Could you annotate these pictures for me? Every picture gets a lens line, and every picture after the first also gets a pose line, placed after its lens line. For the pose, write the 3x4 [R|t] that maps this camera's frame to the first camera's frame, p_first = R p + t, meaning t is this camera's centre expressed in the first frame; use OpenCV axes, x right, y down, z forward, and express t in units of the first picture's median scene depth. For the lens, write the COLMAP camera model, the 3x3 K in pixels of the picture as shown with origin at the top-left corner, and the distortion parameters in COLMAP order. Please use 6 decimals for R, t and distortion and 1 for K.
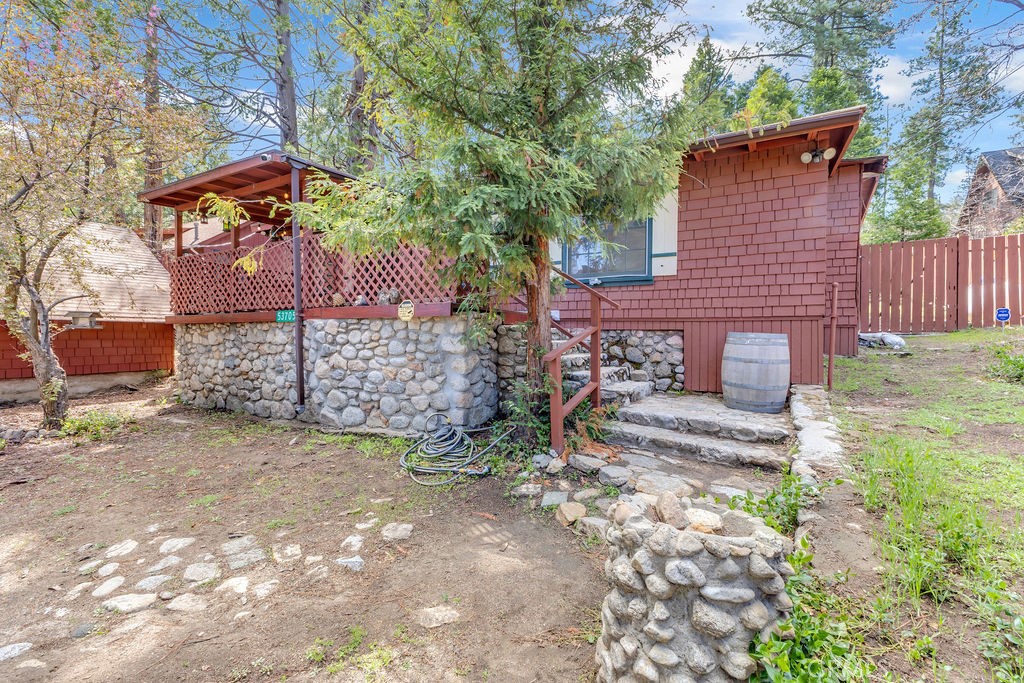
lens RADIAL K [[433.5, 0, 513.5], [0, 433.5, 337.6], [0, 0, 1]] dist [0.017743, -0.000185]
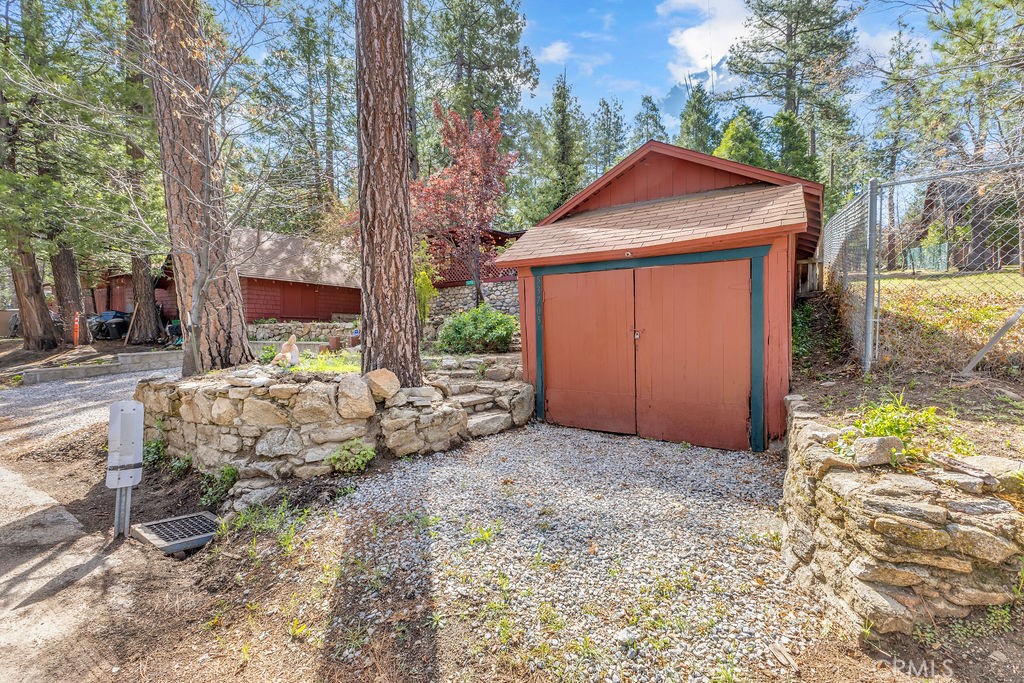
lens RADIAL K [[433.5, 0, 513.5], [0, 433.5, 337.6], [0, 0, 1]] dist [0.017743, -0.000185]
pose [[0.996714, -0.006489, -0.080737, -0.044612], [0.006572, 0.999978, 0.000761, 0.316949], [0.080730, -0.001289, 0.996735, -1.802583]]
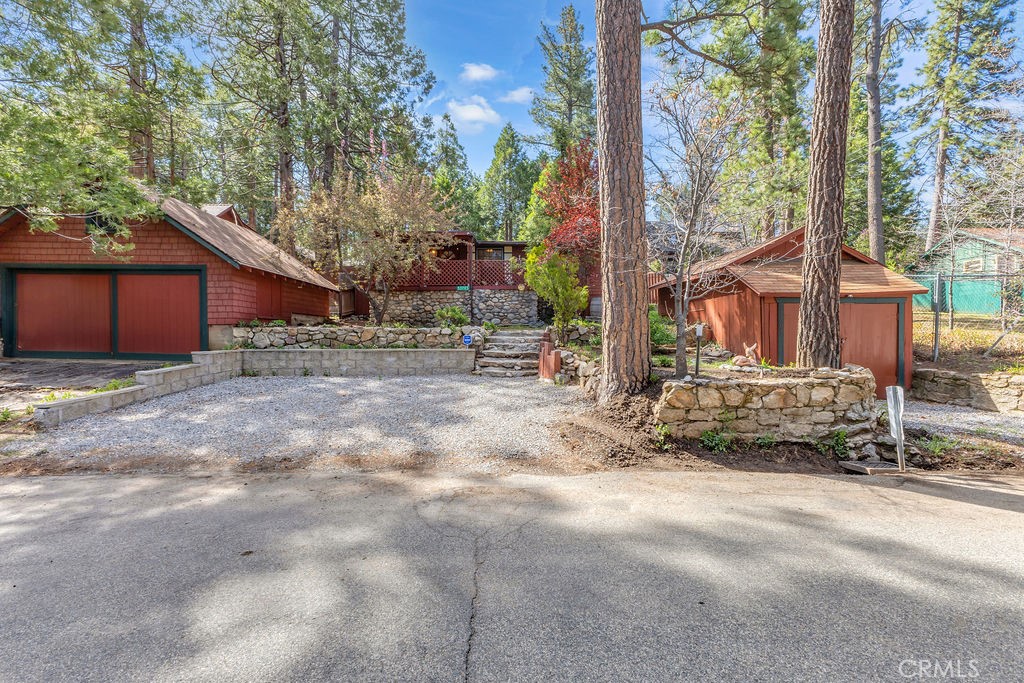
lens RADIAL K [[433.5, 0, 513.5], [0, 433.5, 337.6], [0, 0, 1]] dist [0.017743, -0.000185]
pose [[0.867685, -0.011170, 0.496989, -1.750017], [0.011413, 0.999932, 0.002548, 0.283512], [-0.496983, 0.003461, 0.867753, -1.674280]]
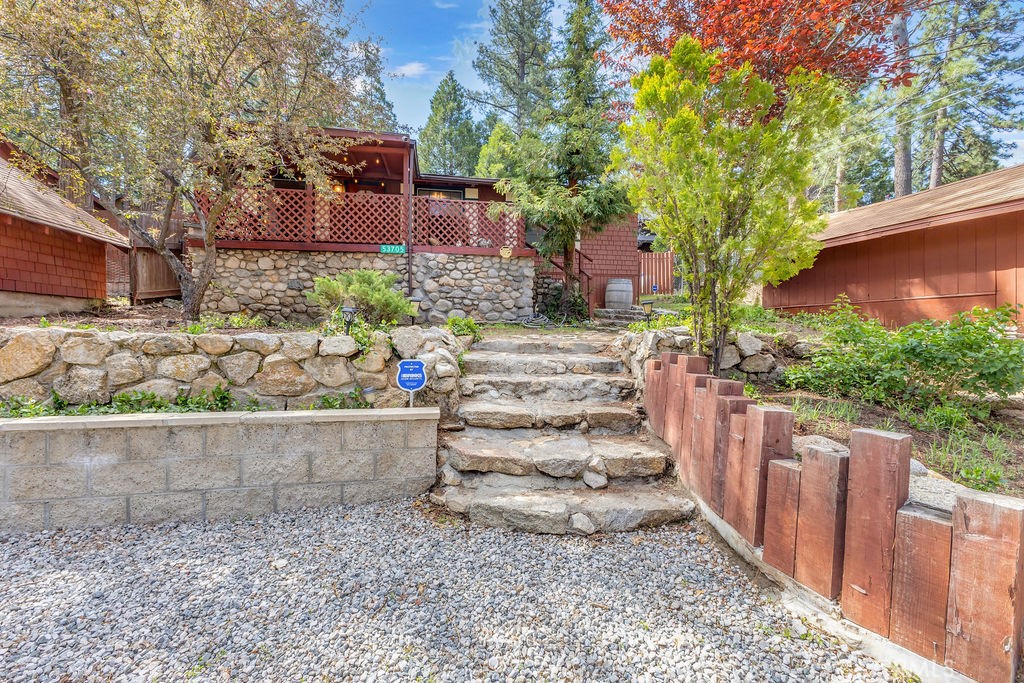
lens RADIAL K [[433.5, 0, 513.5], [0, 433.5, 337.6], [0, 0, 1]] dist [0.017743, -0.000185]
pose [[0.777132, -0.011296, 0.629236, -1.202110], [0.002289, 0.999883, 0.015124, 0.236091], [-0.629333, -0.010313, 0.777067, -0.374710]]
